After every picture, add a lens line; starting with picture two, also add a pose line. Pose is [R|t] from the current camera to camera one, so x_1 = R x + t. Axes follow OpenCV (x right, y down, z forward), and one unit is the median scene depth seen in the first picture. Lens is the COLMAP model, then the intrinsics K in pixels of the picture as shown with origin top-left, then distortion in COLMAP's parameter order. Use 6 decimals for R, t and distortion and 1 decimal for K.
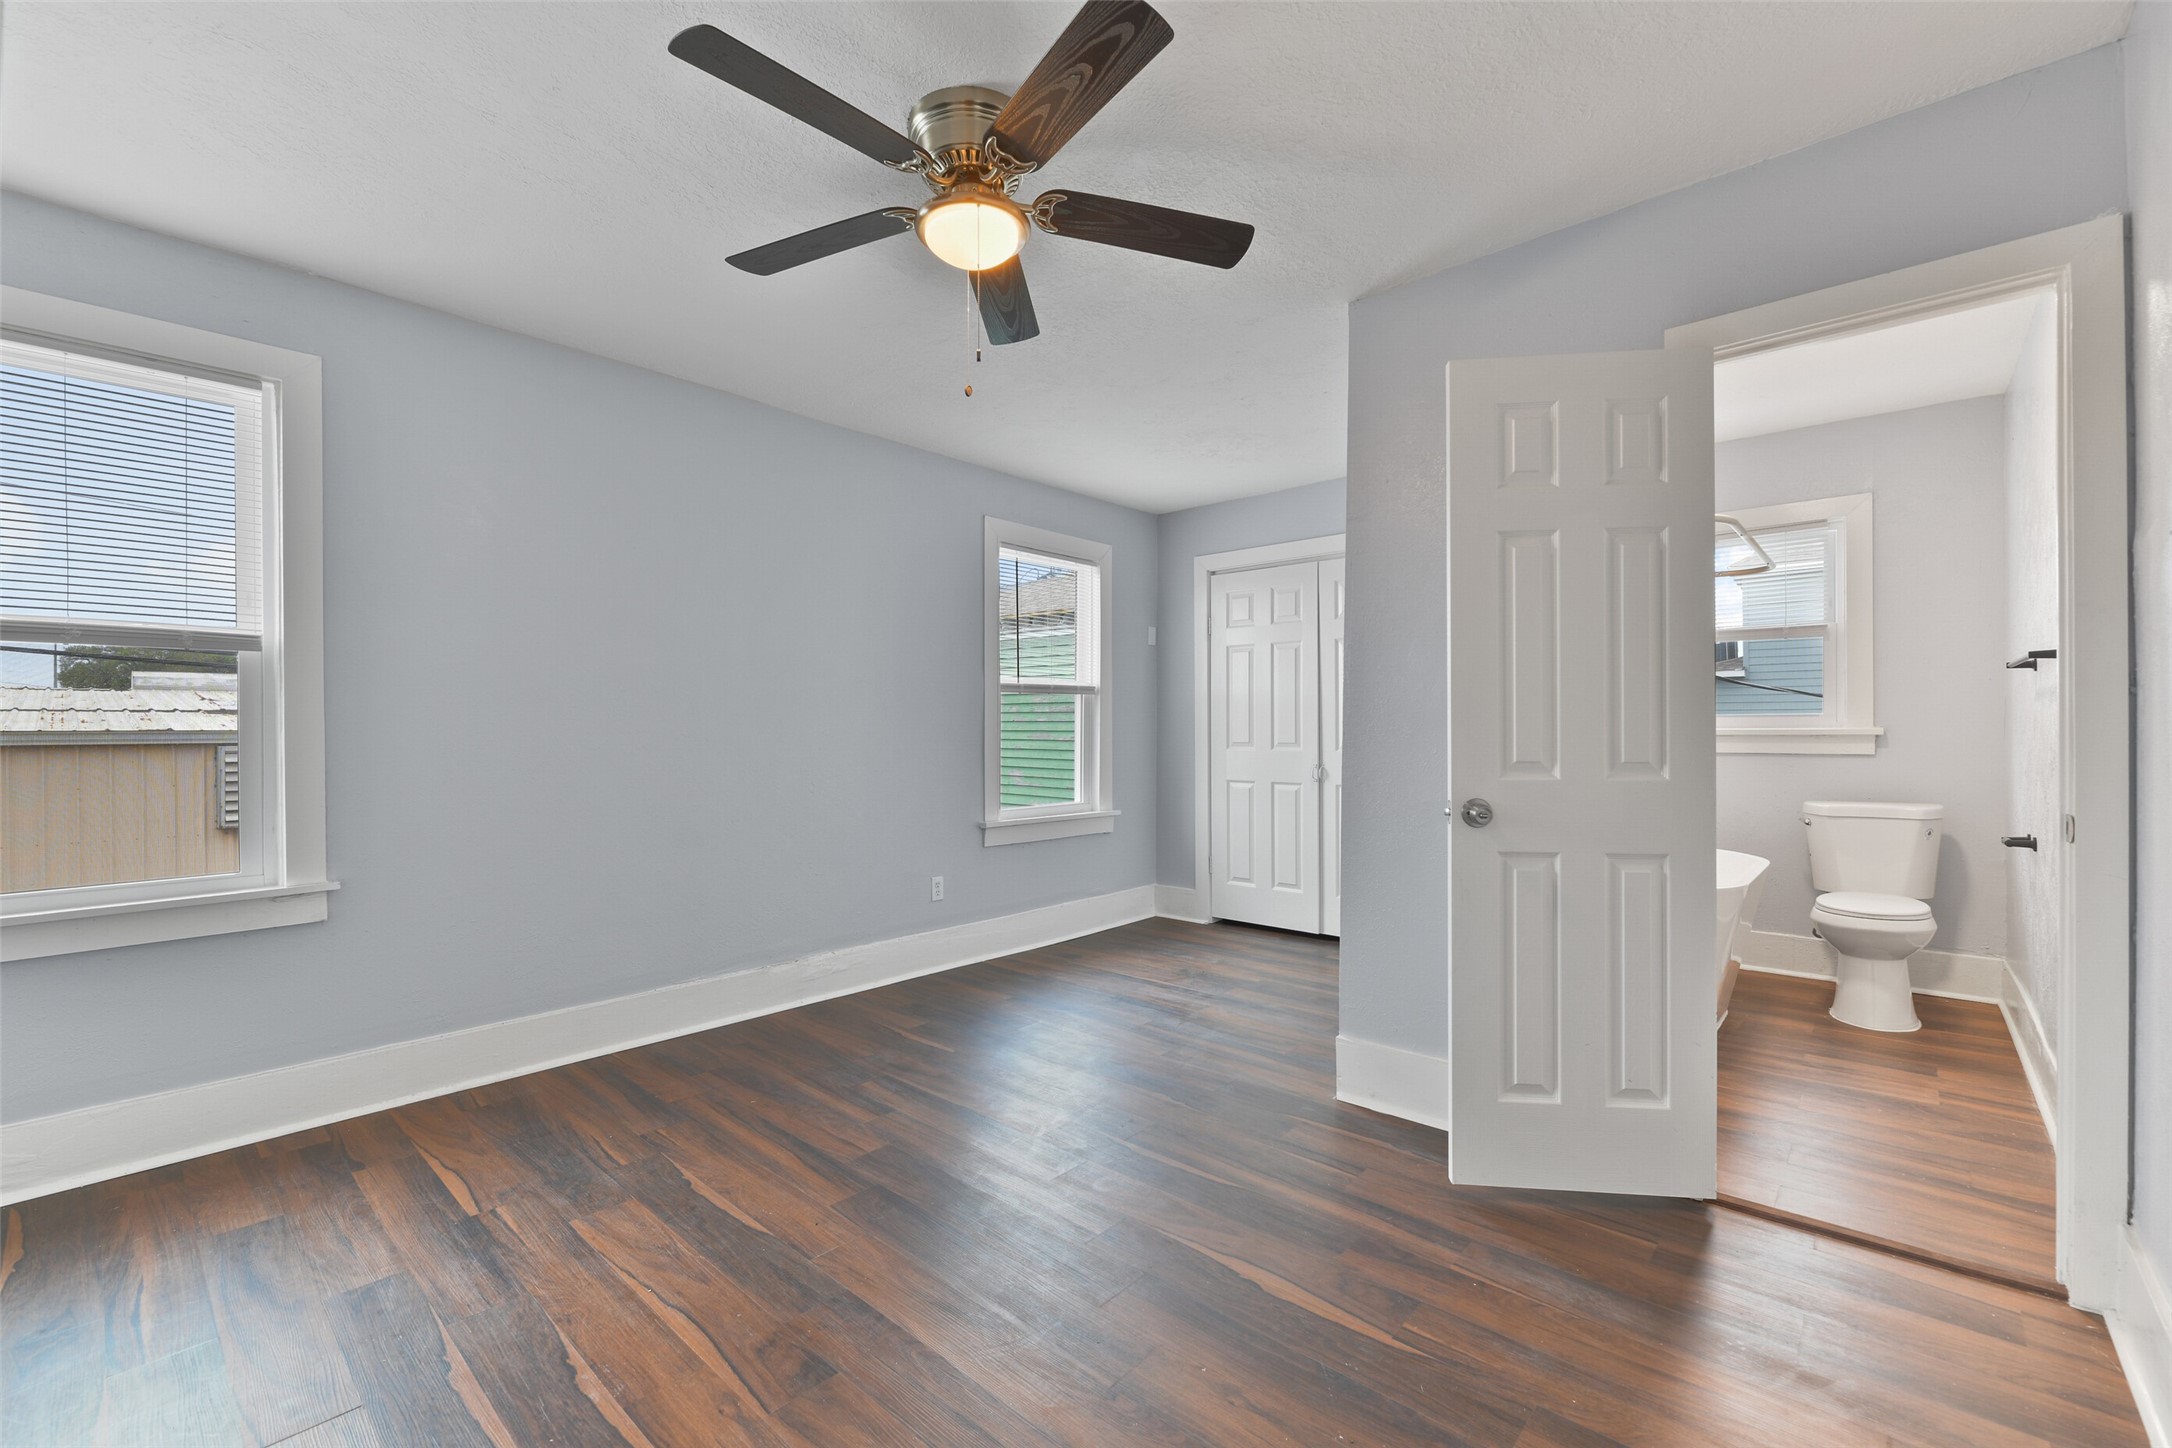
lens RADIAL K [[914.5, 0, 1089.6], [0, 914.5, 727.3], [0, 0, 1]] dist [-0.006558, 0.000261]
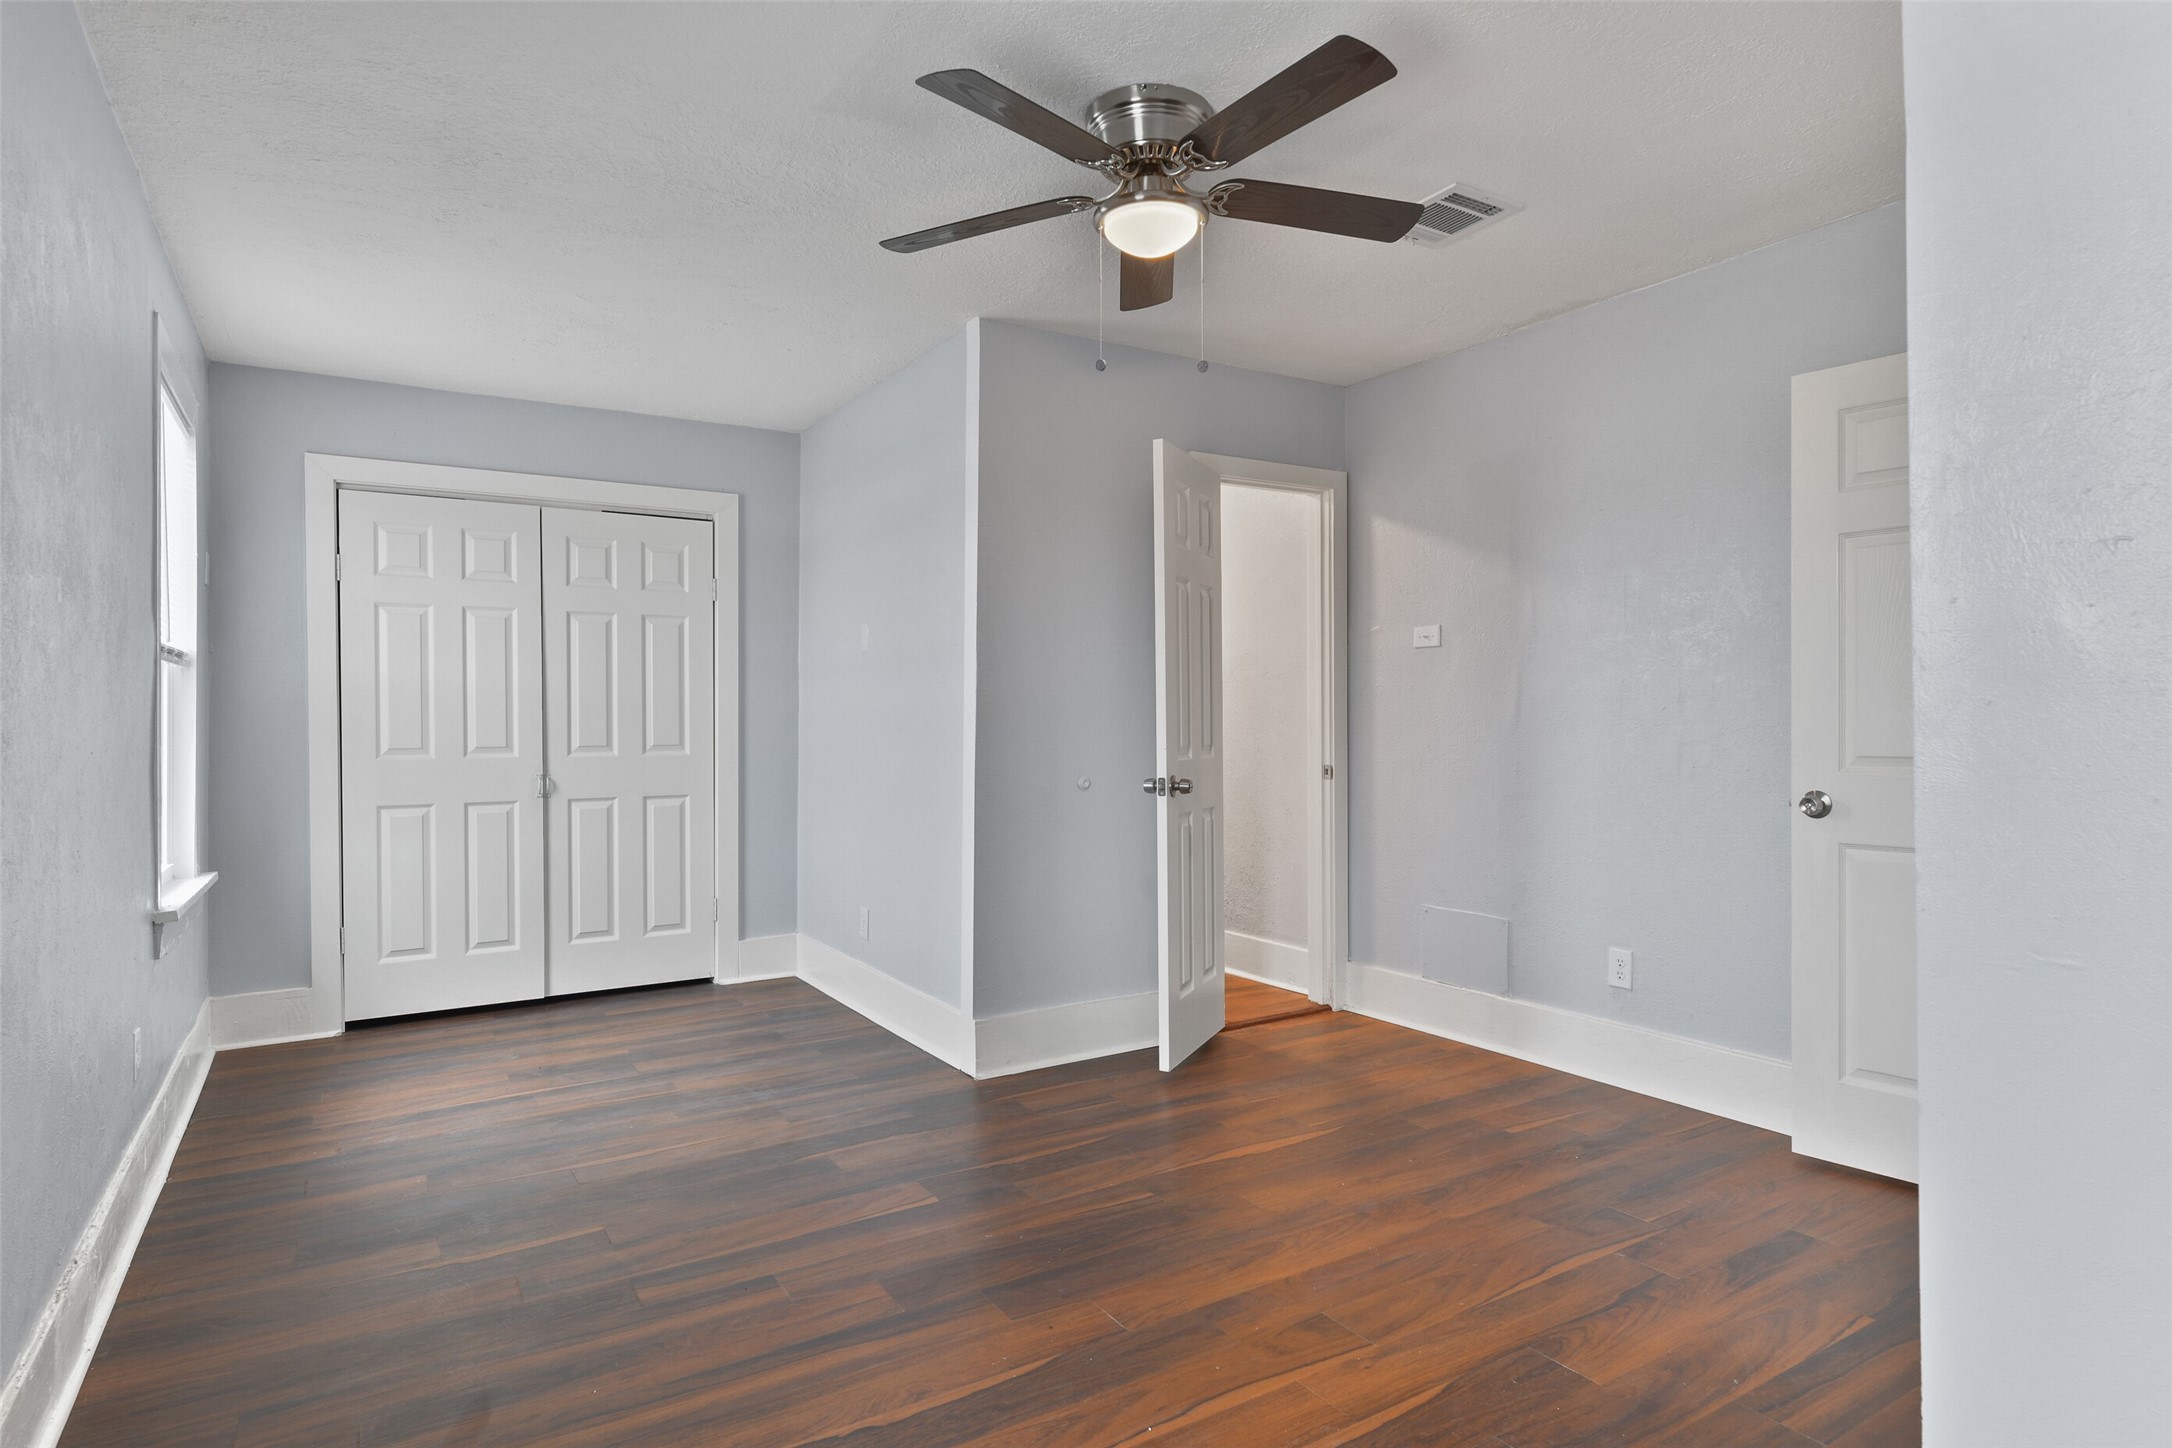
lens RADIAL K [[1181.7, 0, 1092.9], [0, 1181.7, 725.5], [0, 0, 1]] dist [0.002760, 0.000890]
pose [[0.279061, -0.006195, 0.960253, -1.096309], [0.008156, 0.999958, 0.004081, -0.000131], [-0.960239, 0.006693, 0.279100, 0.557702]]
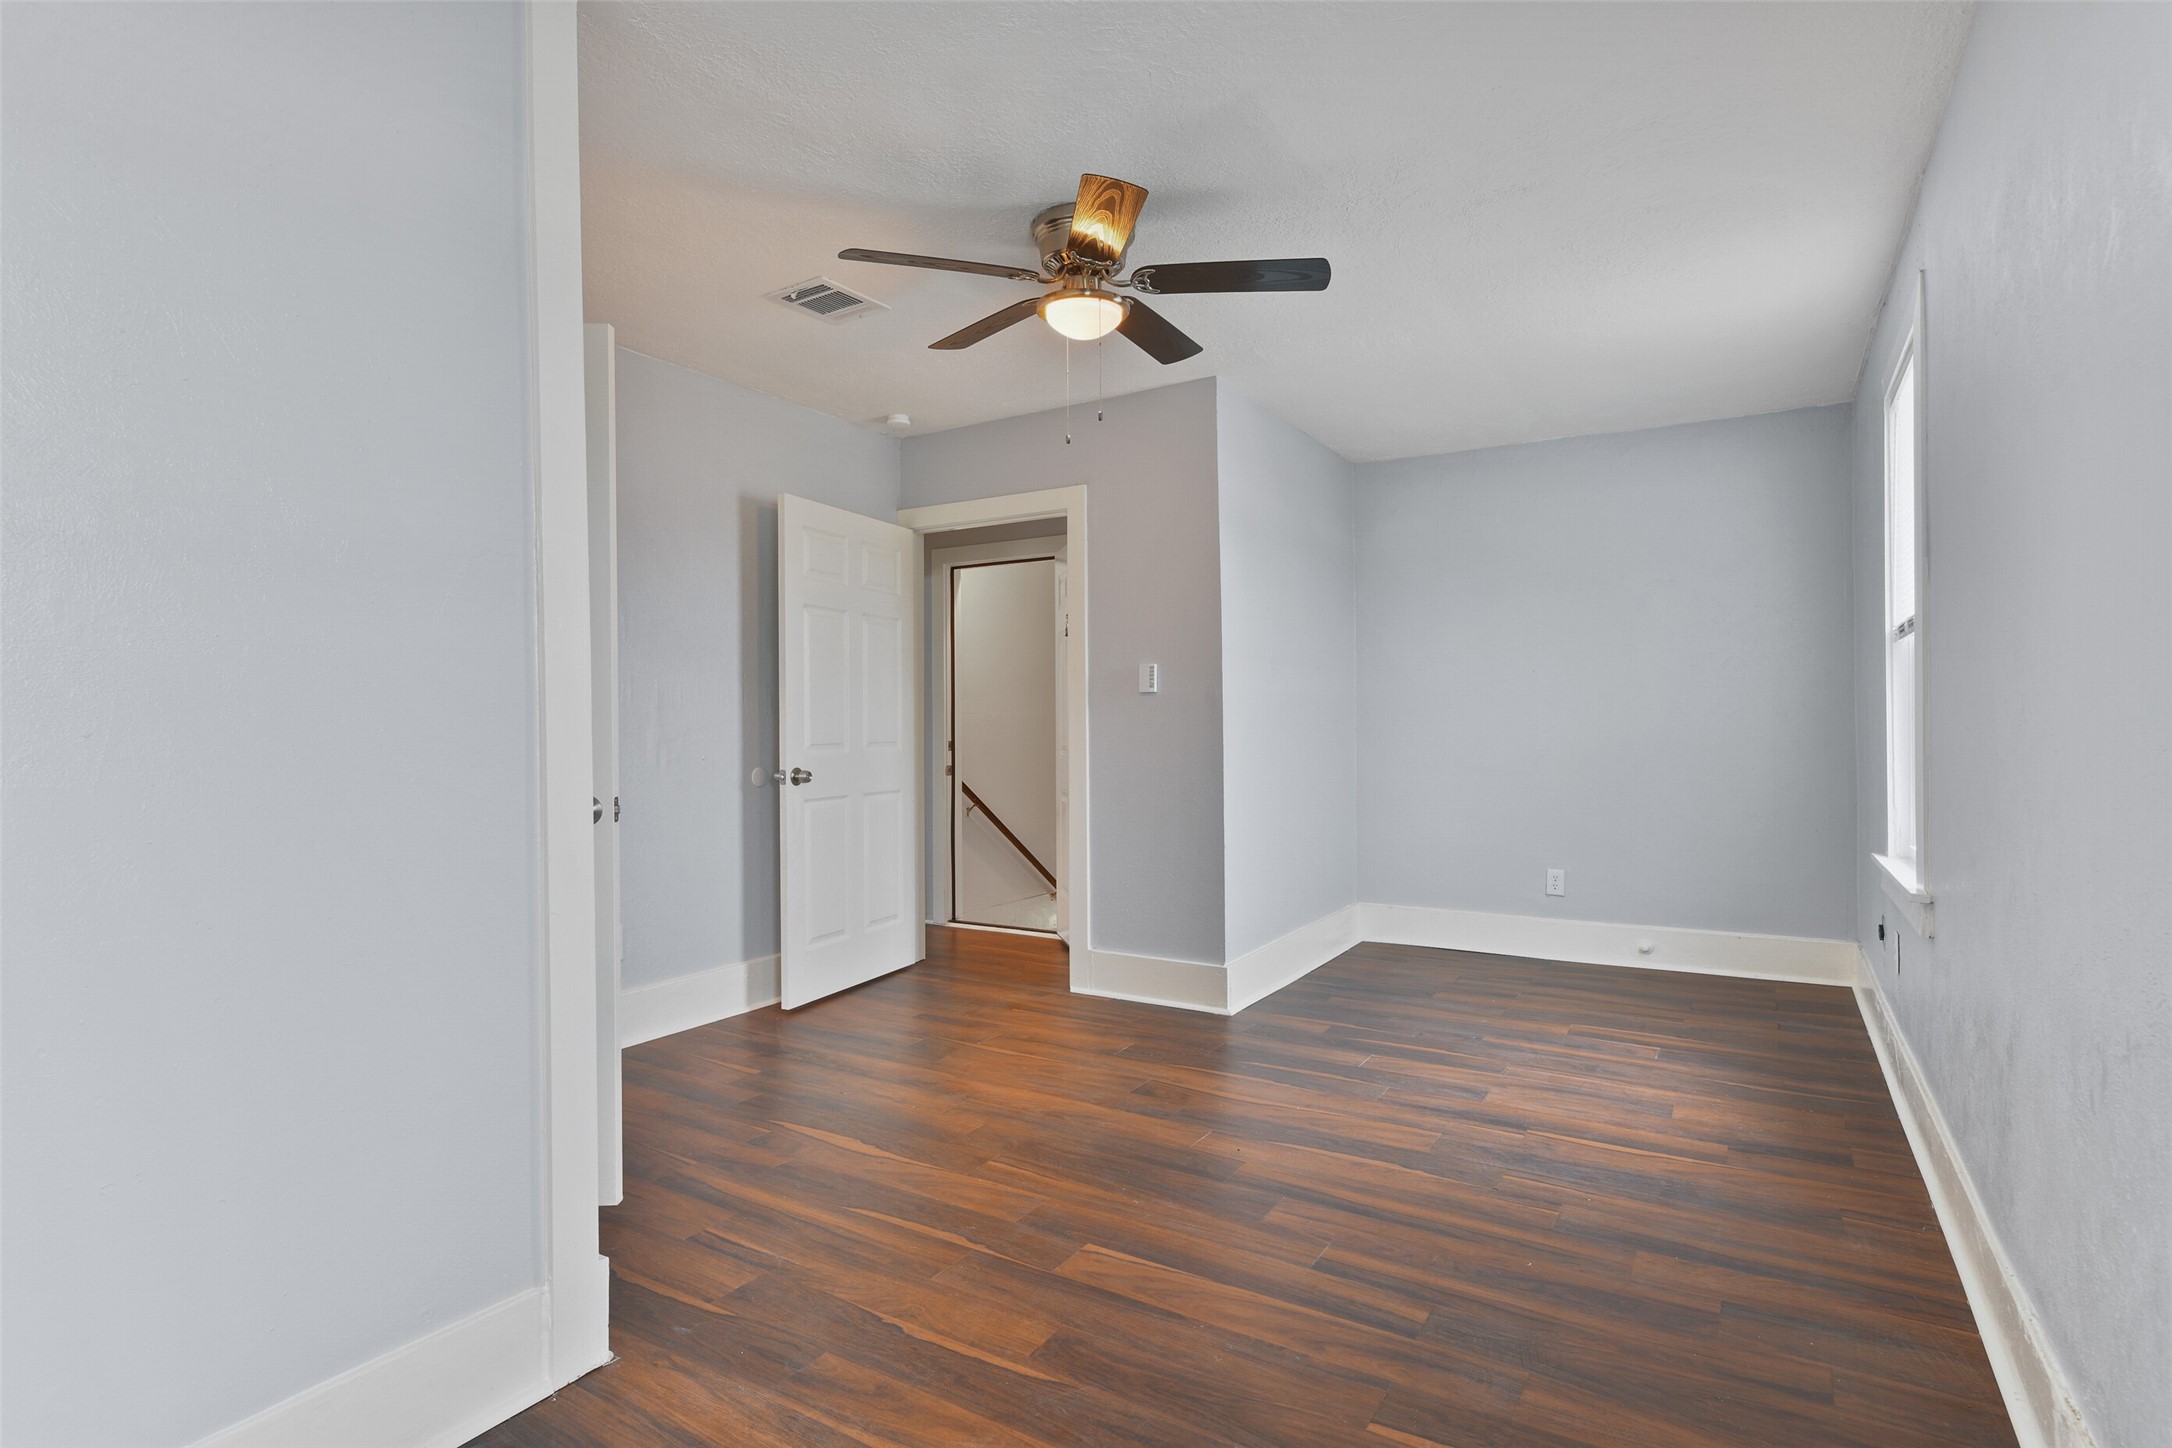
lens RADIAL K [[1092.7, 0, 1086.0], [0, 1092.7, 724.0], [0, 0, 1]] dist [-0.002435, -0.000692]
pose [[-0.984404, 0.009280, -0.175676, 0.104334], [0.008260, 0.999945, 0.006534, 0.000957], [0.175726, 0.004981, -0.984426, 1.941463]]
